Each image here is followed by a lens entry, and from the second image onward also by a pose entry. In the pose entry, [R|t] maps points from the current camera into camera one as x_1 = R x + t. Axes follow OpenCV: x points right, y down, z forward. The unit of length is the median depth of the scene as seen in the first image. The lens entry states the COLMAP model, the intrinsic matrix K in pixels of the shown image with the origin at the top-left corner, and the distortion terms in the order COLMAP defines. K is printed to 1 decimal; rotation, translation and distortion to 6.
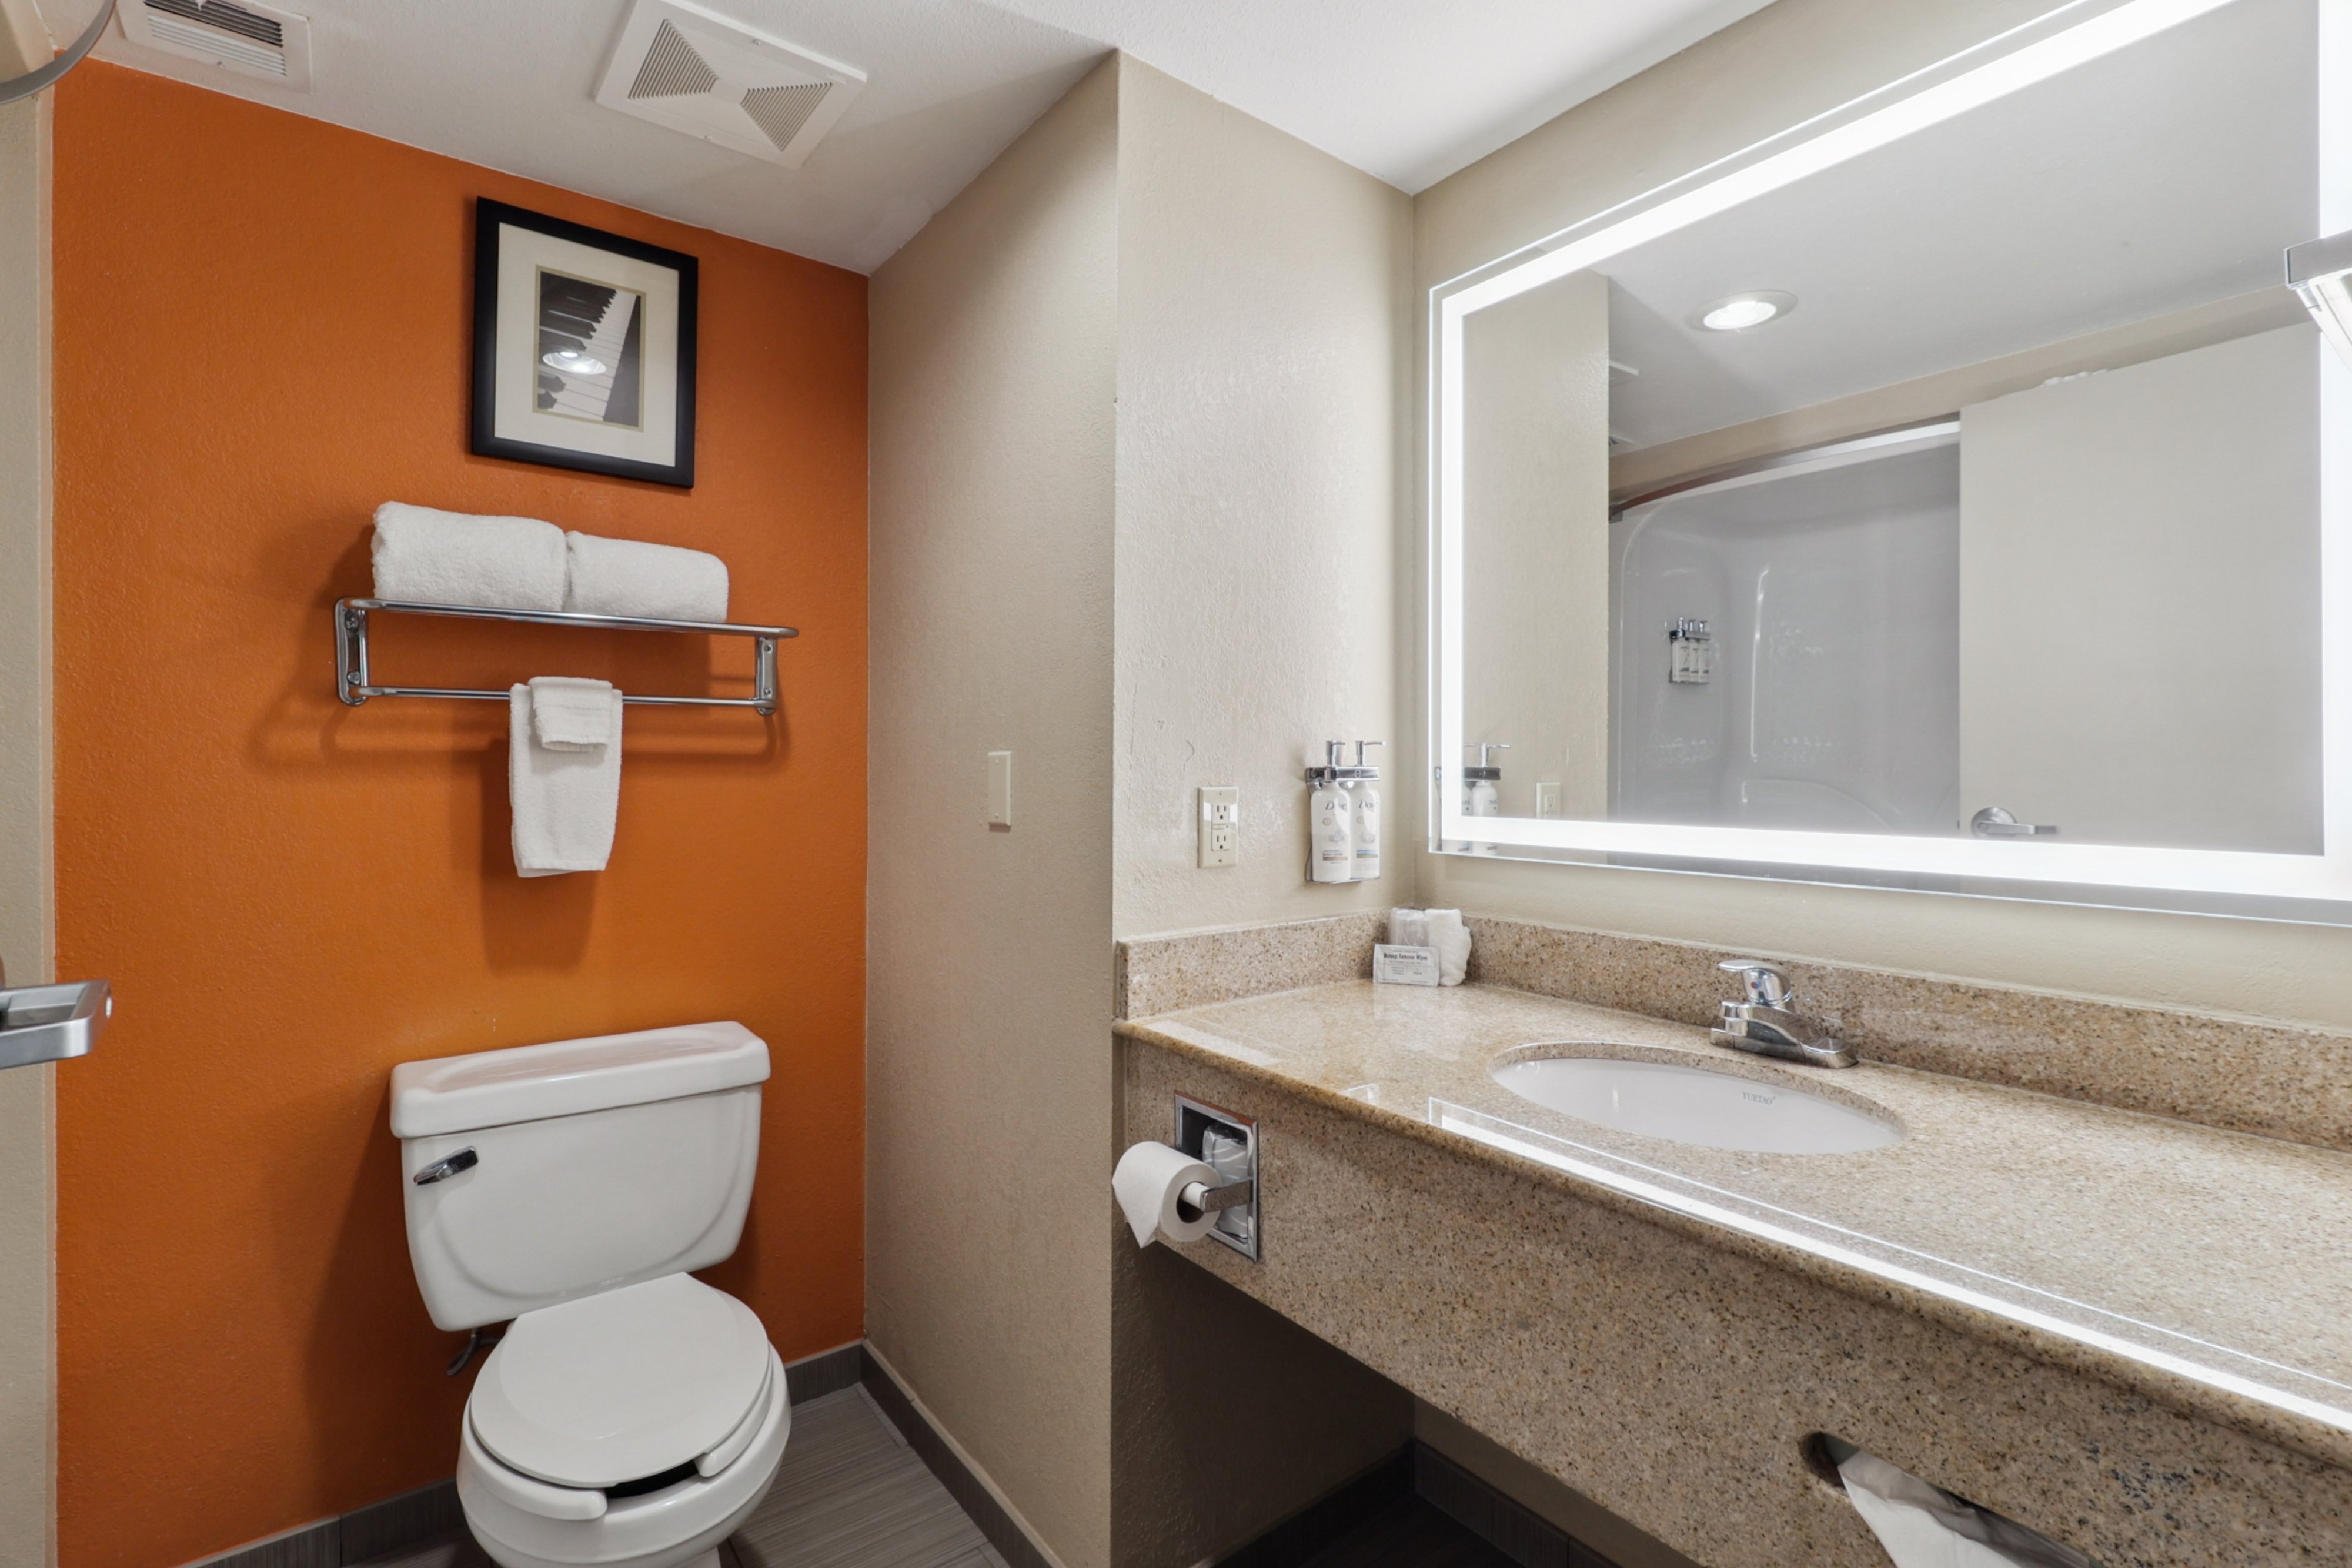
lens RADIAL K [[1078.9, 0, 1185.3], [0, 1078.9, 778.8], [0, 0, 1]] dist [0.036290, 0.001509]
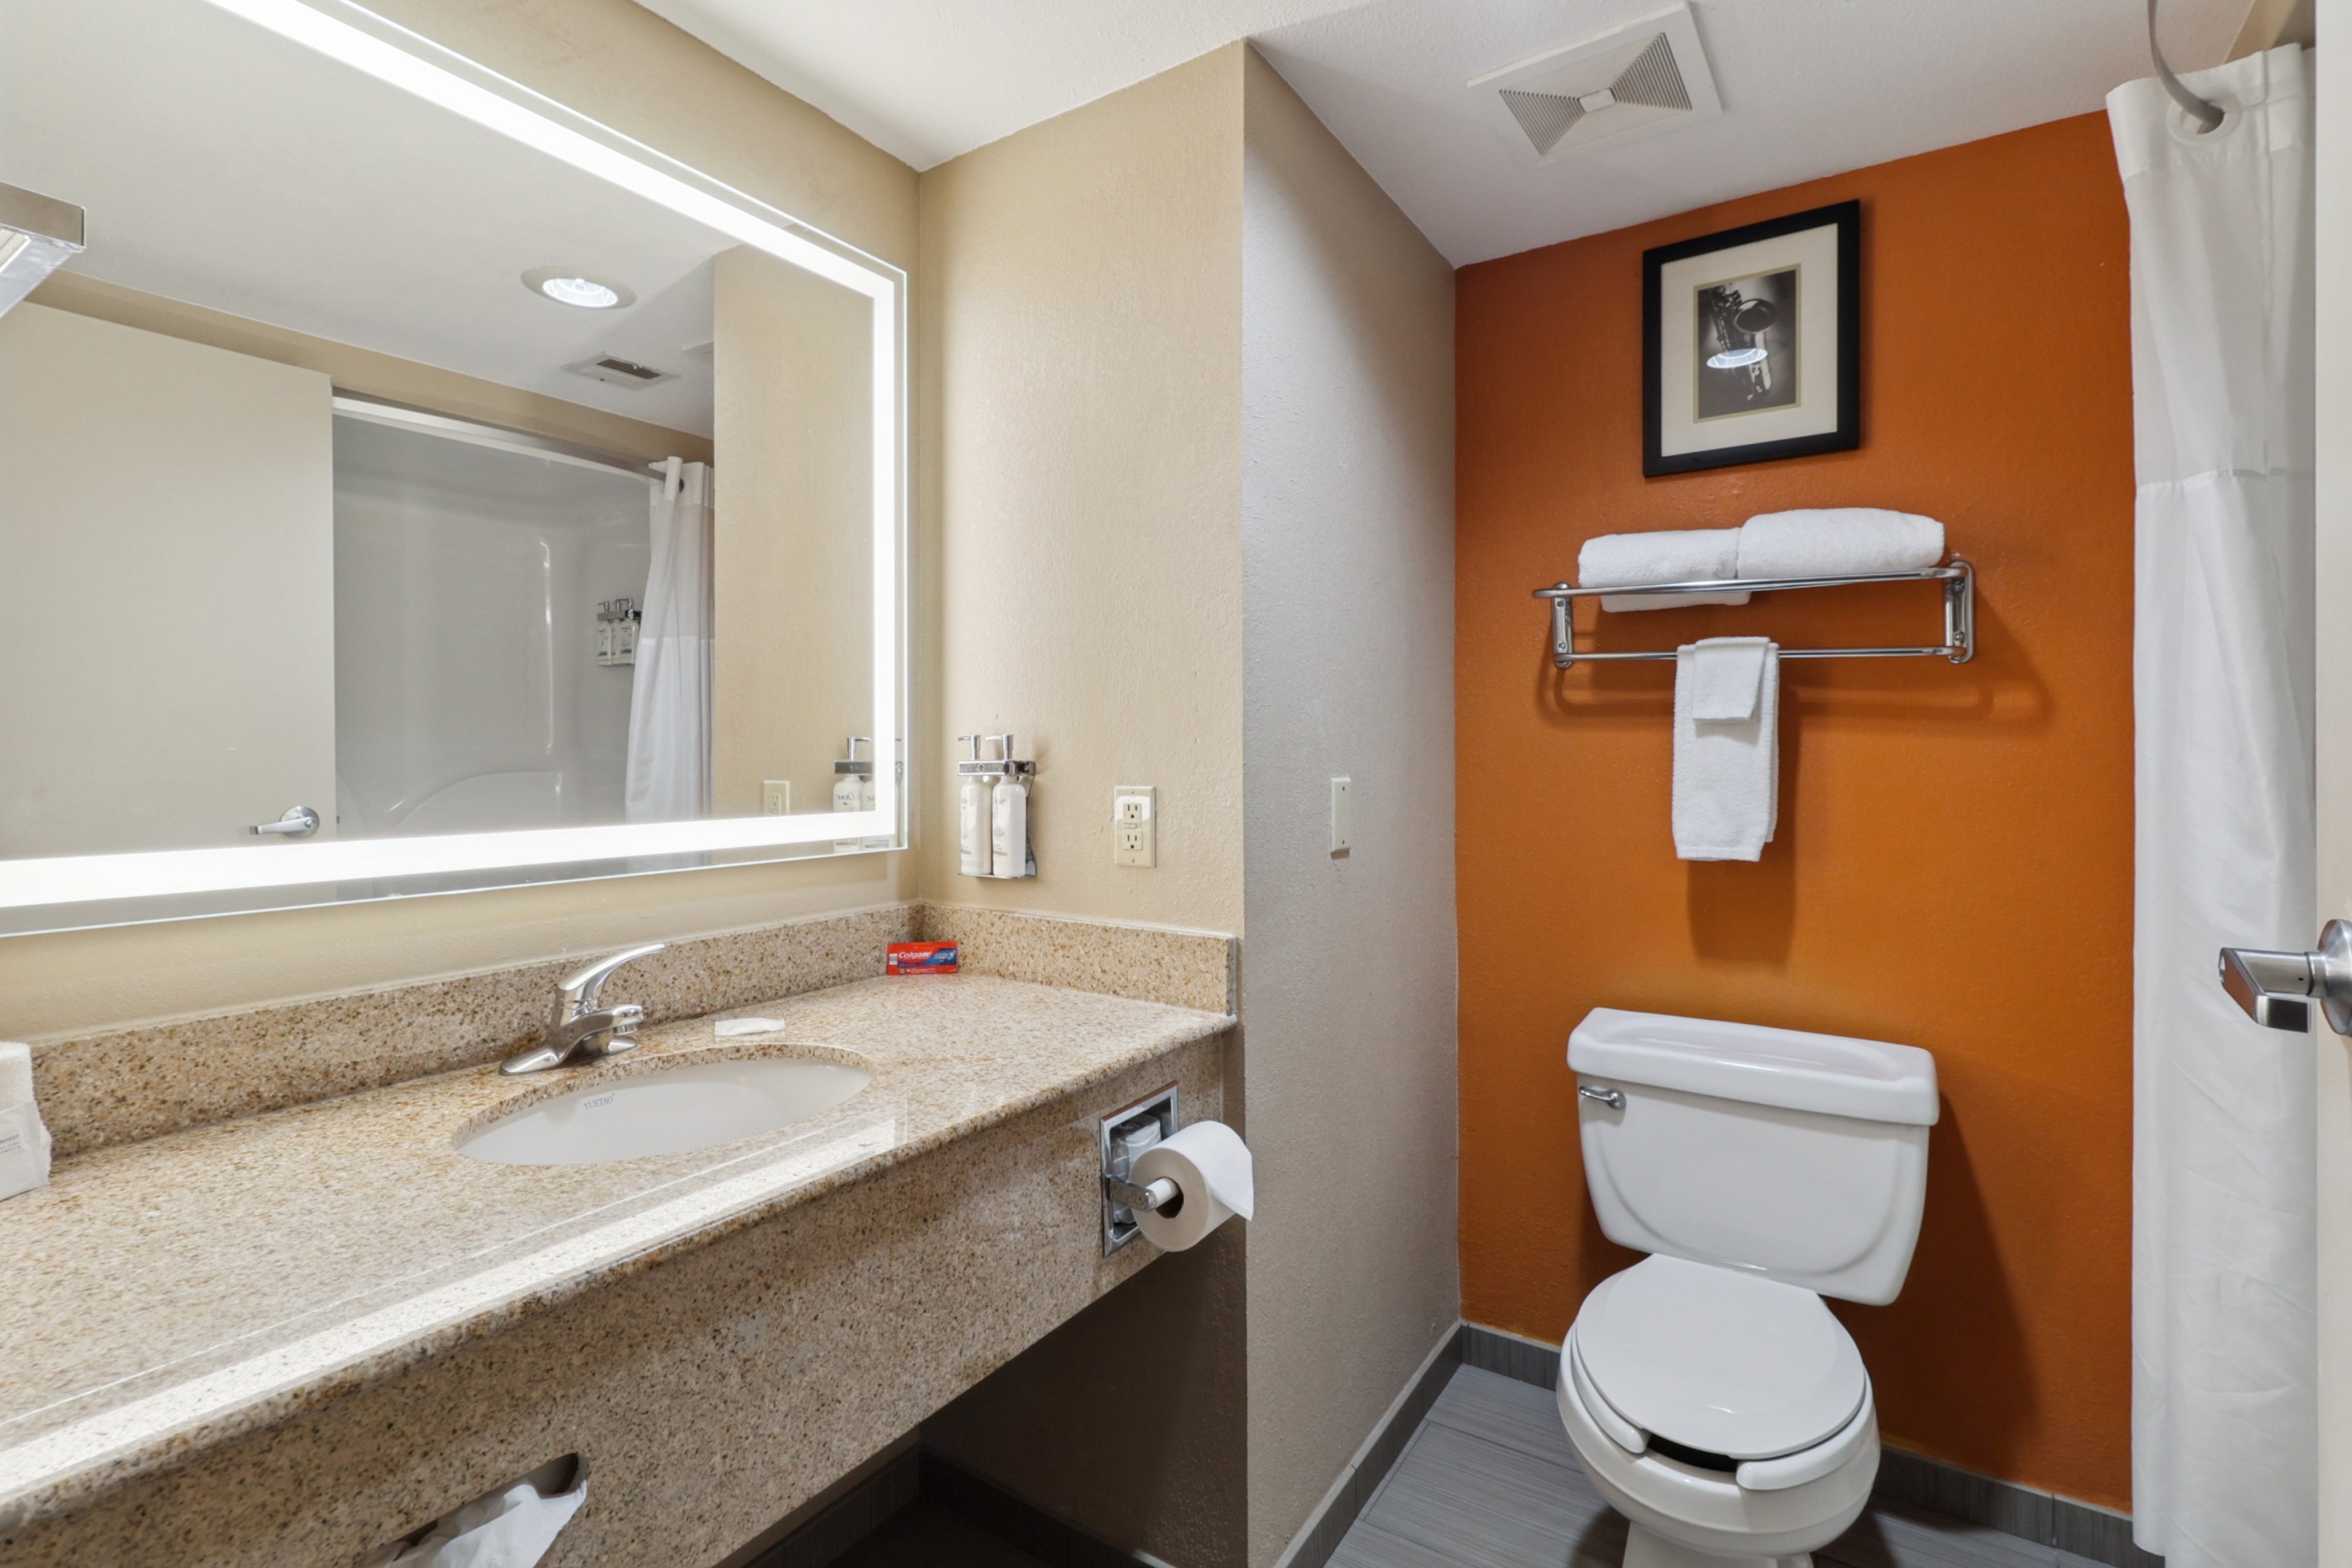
lens RADIAL K [[1078.9, 0, 1180.6], [0, 1078.9, 758.6], [0, 0, 1]] dist [0.036290, 0.001509]
pose [[0.320555, 0.011899, -0.947155, 0.255706], [-0.013602, 0.999876, 0.007958, -0.007097], [0.947132, 0.010332, 0.320678, 0.179147]]
